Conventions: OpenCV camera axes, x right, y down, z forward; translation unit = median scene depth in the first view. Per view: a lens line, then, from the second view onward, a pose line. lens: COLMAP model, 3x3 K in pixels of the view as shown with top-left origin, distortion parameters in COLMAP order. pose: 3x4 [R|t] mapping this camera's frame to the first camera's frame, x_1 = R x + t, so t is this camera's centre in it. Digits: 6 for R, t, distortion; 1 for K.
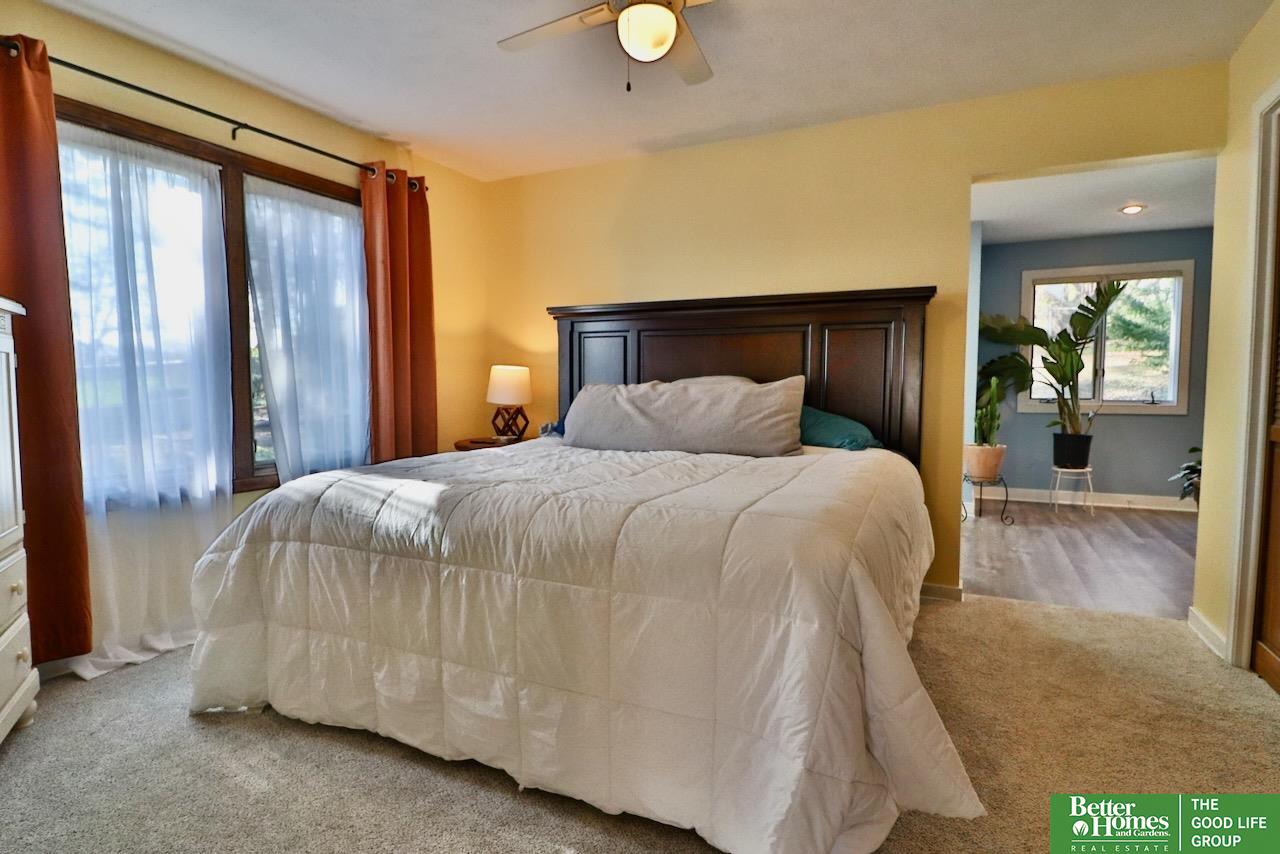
lens RADIAL K [[665.3, 0, 631.9], [0, 665.3, 428.4], [0, 0, 1]] dist [-0.005595, -0.001927]
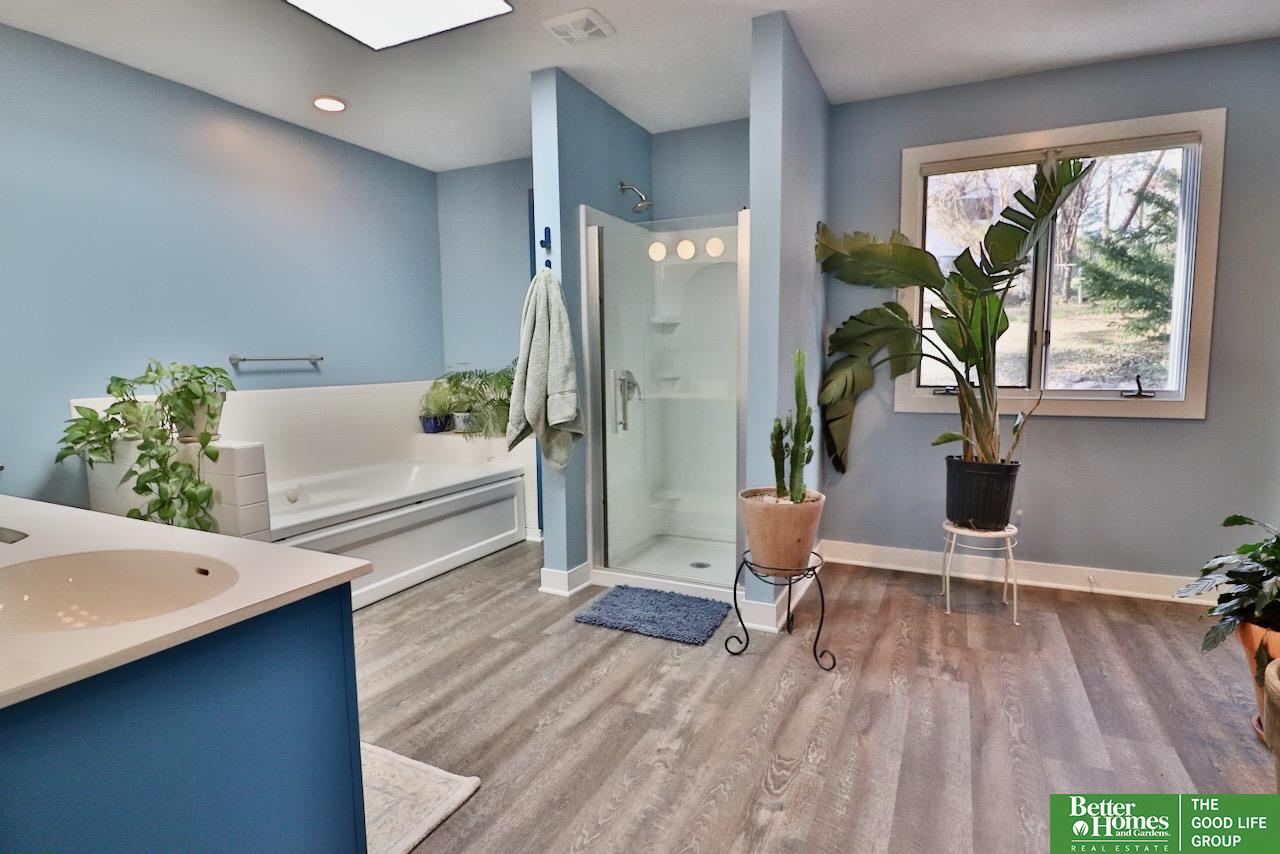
lens RADIAL K [[665.3, 0, 631.9], [0, 665.3, 428.4], [0, 0, 1]] dist [-0.005595, -0.001927]
pose [[0.999751, -0.012040, 0.018784, 0.369672], [0.011237, 0.999042, 0.042295, -0.038011], [-0.019275, -0.042073, 0.998929, 0.475613]]
